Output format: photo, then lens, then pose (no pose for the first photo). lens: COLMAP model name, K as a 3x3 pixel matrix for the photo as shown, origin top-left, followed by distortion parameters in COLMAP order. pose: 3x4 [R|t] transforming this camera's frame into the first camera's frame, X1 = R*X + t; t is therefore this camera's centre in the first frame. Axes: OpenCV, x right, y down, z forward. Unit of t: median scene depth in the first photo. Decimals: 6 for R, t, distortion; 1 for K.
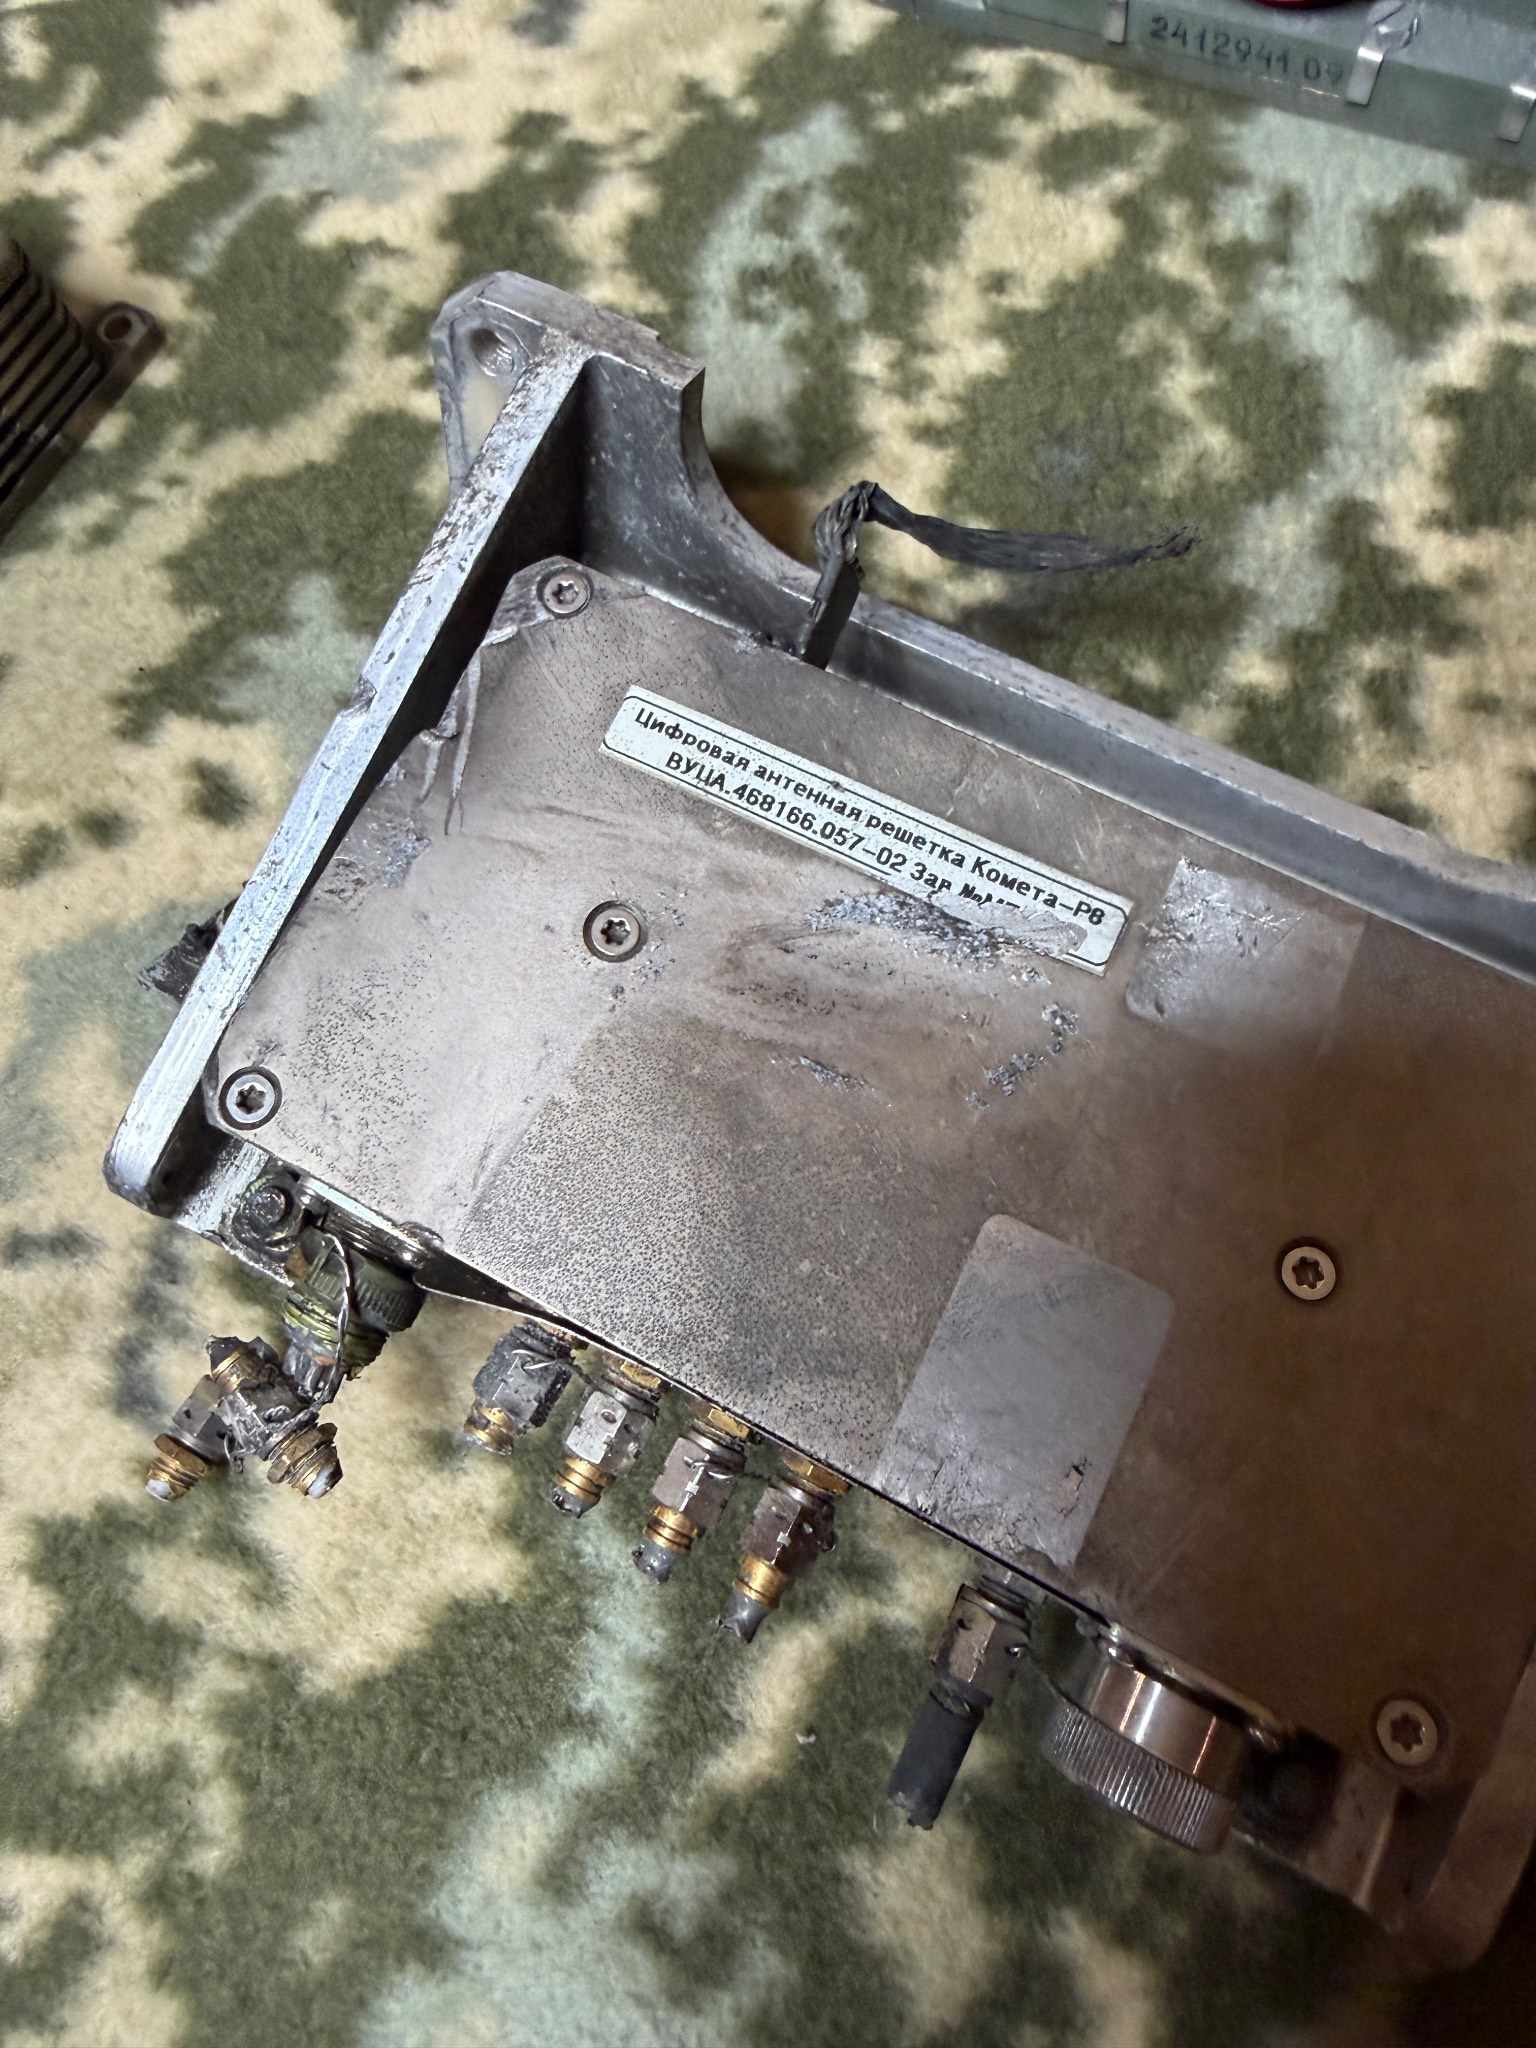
lens RADIAL K [[1591.3, 0, 757.7], [0, 1591.3, 1040.0], [0, 0, 1]] dist [0.028801, -0.030423]
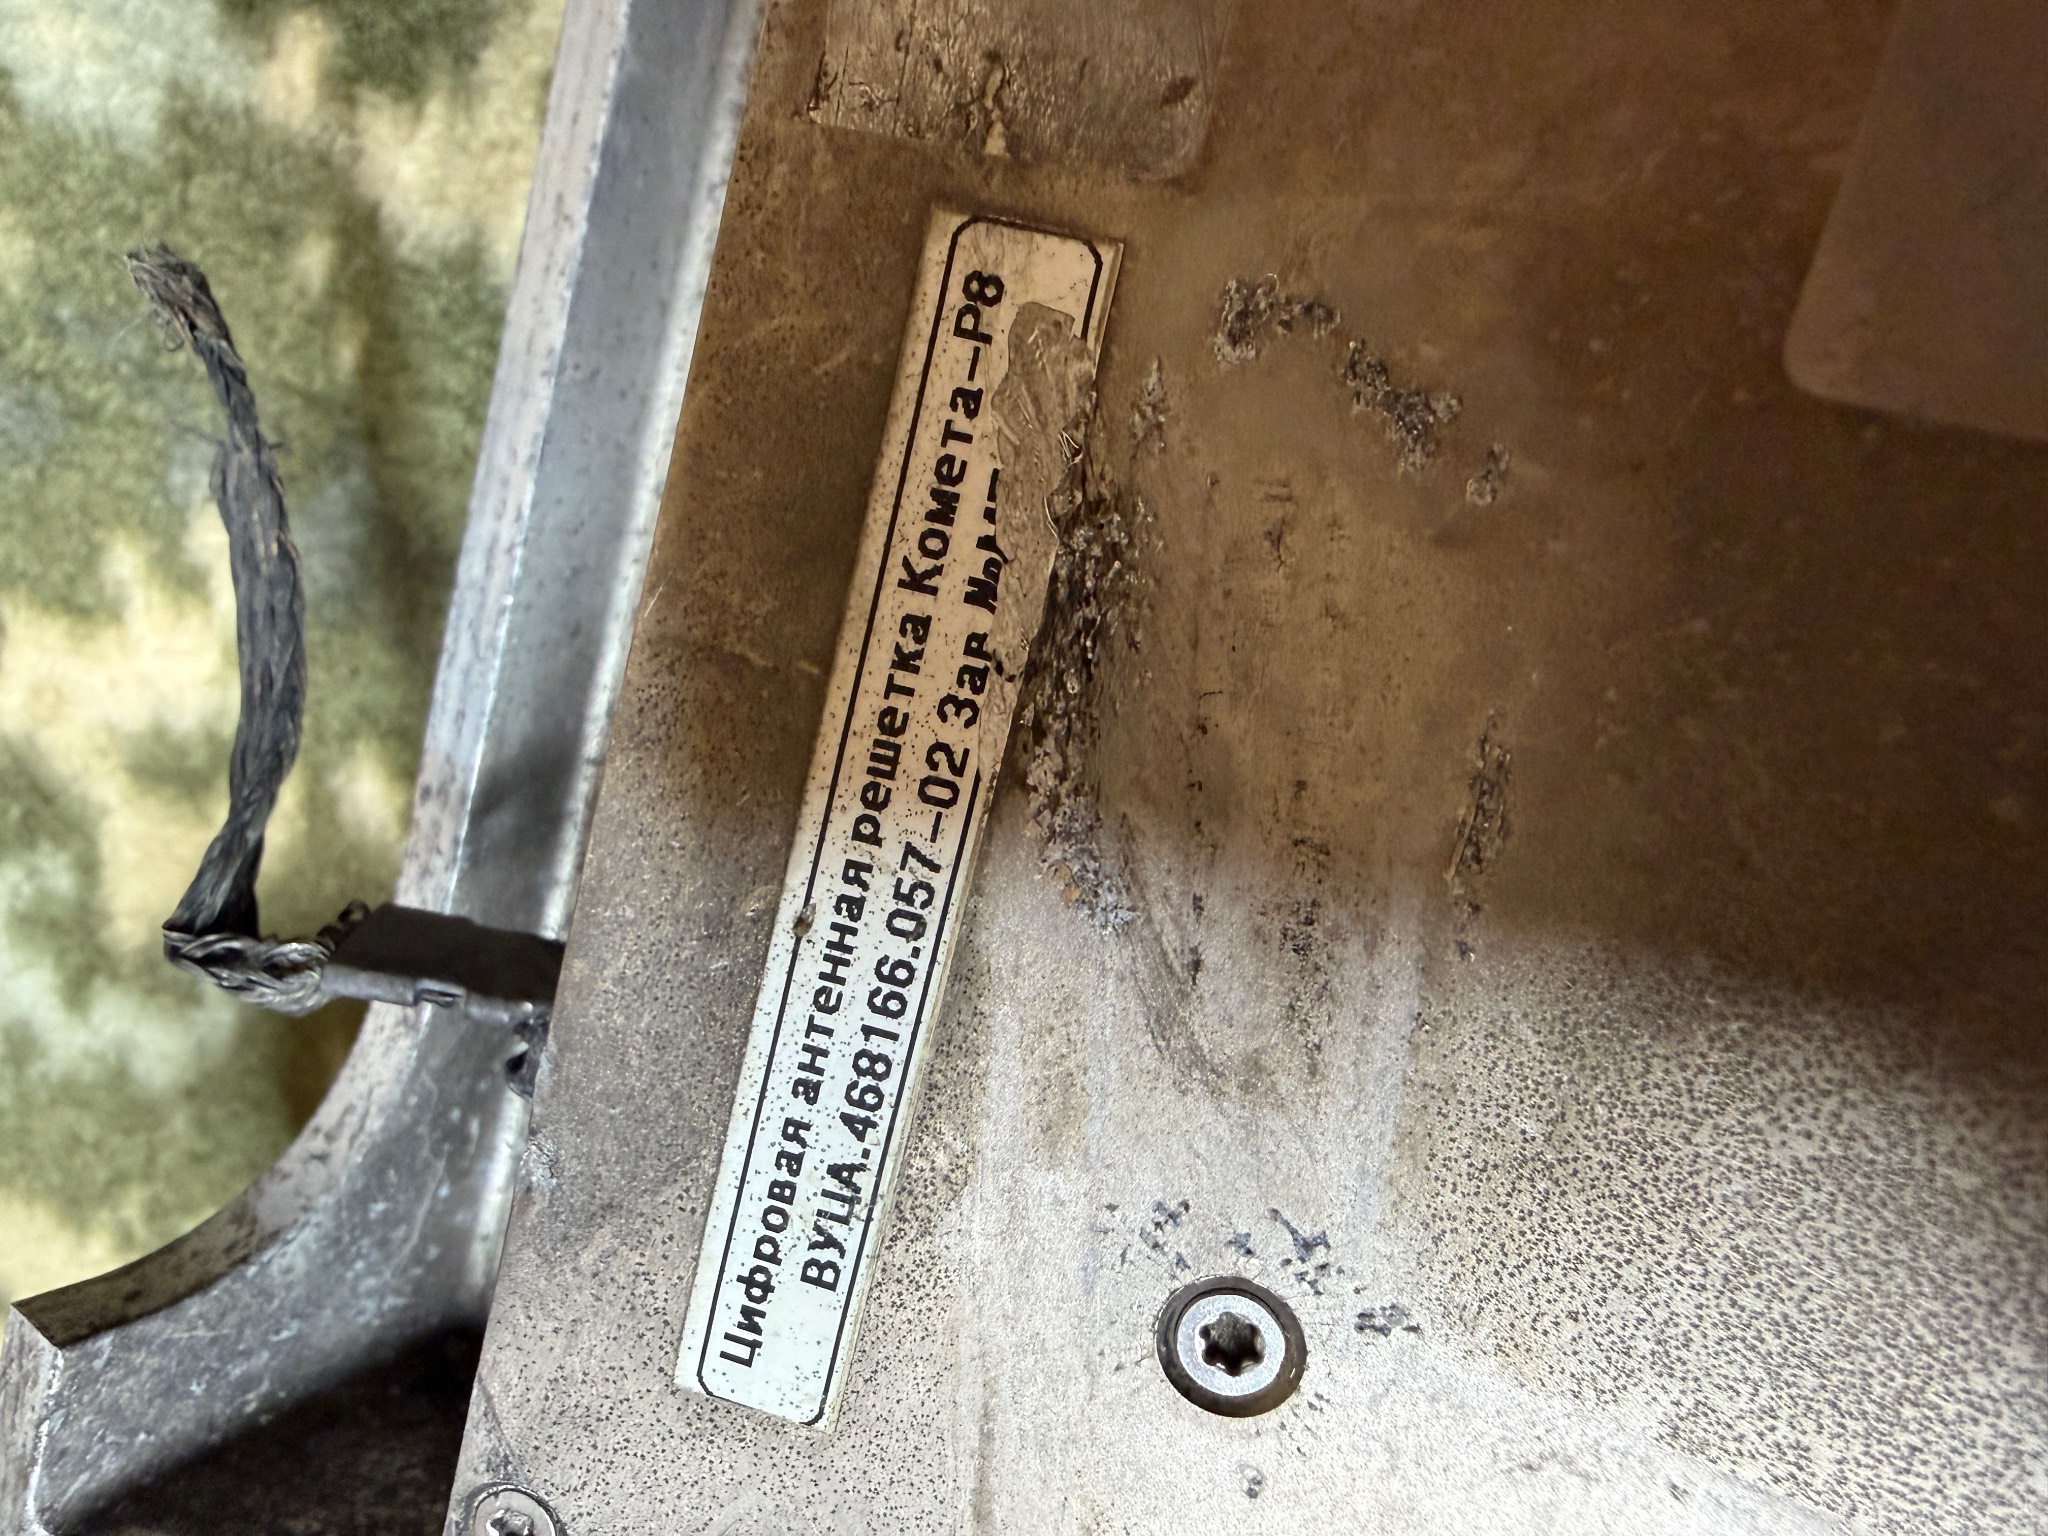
lens RADIAL K [[1591.3, 0, 1005.6], [0, 1591.3, 756.7], [0, 0, 1]] dist [0.028801, -0.030423]
pose [[-0.206029, -0.977858, -0.036681, 0.101505], [0.977705, -0.207261, 0.033708, -0.109813], [-0.040564, -0.028918, 0.998758, 0.553708]]
